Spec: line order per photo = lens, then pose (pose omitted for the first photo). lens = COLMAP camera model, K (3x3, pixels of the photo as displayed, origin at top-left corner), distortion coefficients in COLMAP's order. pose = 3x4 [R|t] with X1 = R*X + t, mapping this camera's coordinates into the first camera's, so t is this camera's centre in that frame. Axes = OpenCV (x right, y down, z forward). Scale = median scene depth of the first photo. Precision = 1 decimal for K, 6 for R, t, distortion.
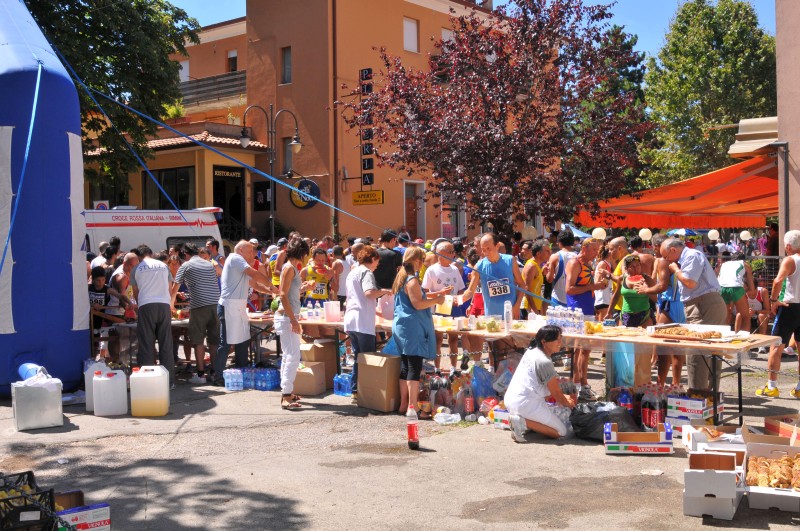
lens RADIAL K [[871.5, 0, 400.0], [0, 871.5, 265.5], [0, 0, 1]] dist [-0.129778, 0.147877]
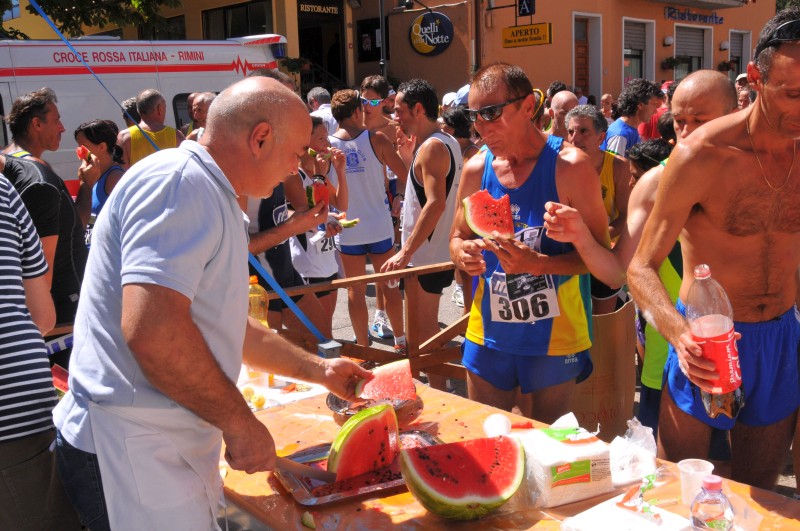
lens RADIAL K [[871.5, 0, 400.0], [0, 871.5, 265.5], [0, 0, 1]] dist [-0.129778, 0.147877]
pose [[0.991197, 0.000926, -0.132389, -0.077221], [0.018943, 0.988694, 0.148745, -0.006672], [0.131030, -0.149944, 0.979974, 0.541611]]
